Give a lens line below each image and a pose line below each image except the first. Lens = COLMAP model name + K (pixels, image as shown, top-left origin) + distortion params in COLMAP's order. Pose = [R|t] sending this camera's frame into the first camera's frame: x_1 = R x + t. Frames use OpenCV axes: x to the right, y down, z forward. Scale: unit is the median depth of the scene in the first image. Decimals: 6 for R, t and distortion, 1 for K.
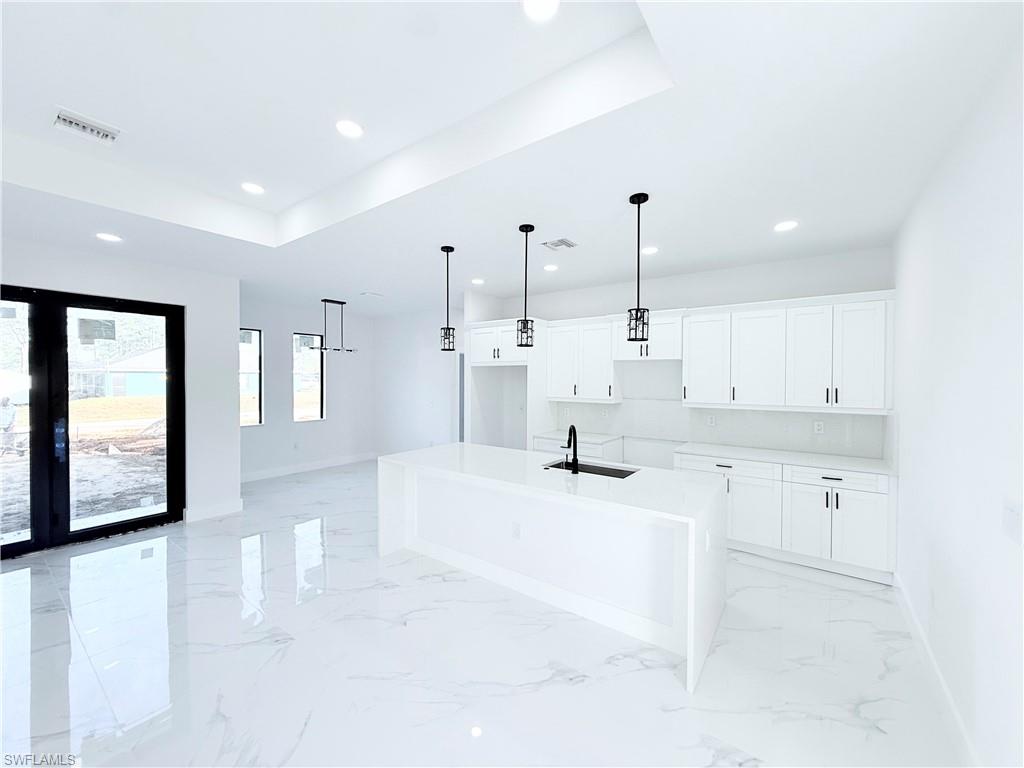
lens RADIAL K [[391.4, 0, 519.4], [0, 391.4, 387.7], [0, 0, 1]] dist [-0.000612, 0.000069]
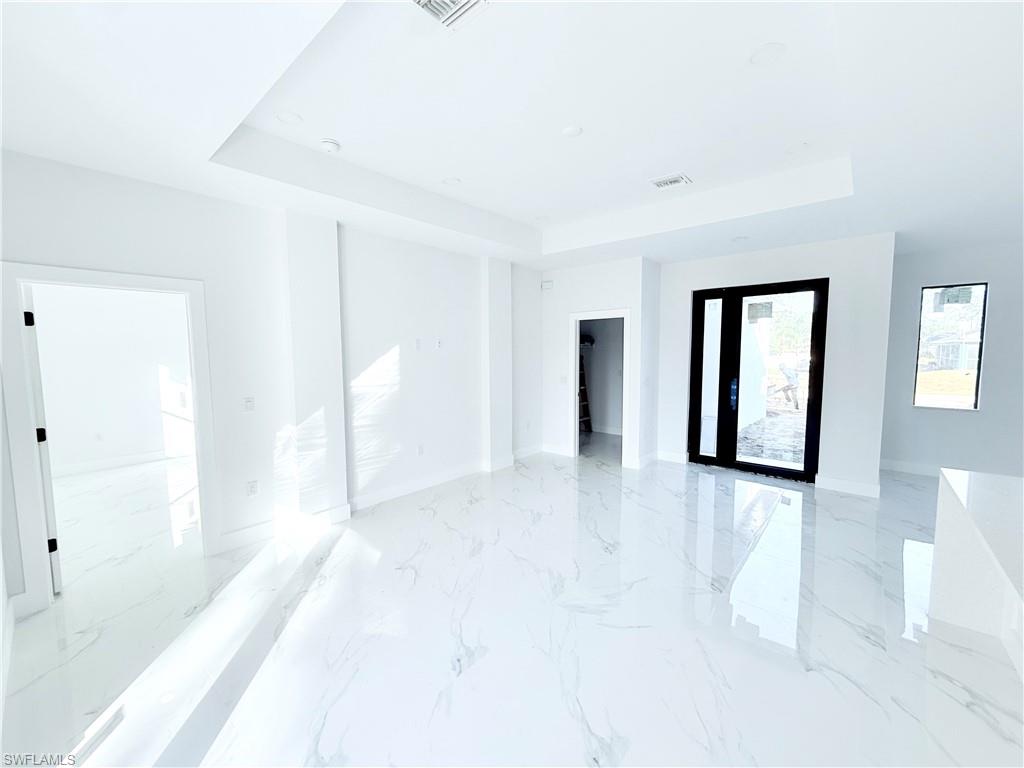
lens RADIAL K [[409.7, 0, 514.0], [0, 409.7, 382.6], [0, 0, 1]] dist [-0.001231, 0.000101]
pose [[-0.063661, 0.075543, -0.995108, 0.297913], [-0.020222, 0.996829, 0.076967, -0.002486], [0.997767, 0.025023, -0.061931, 0.276455]]
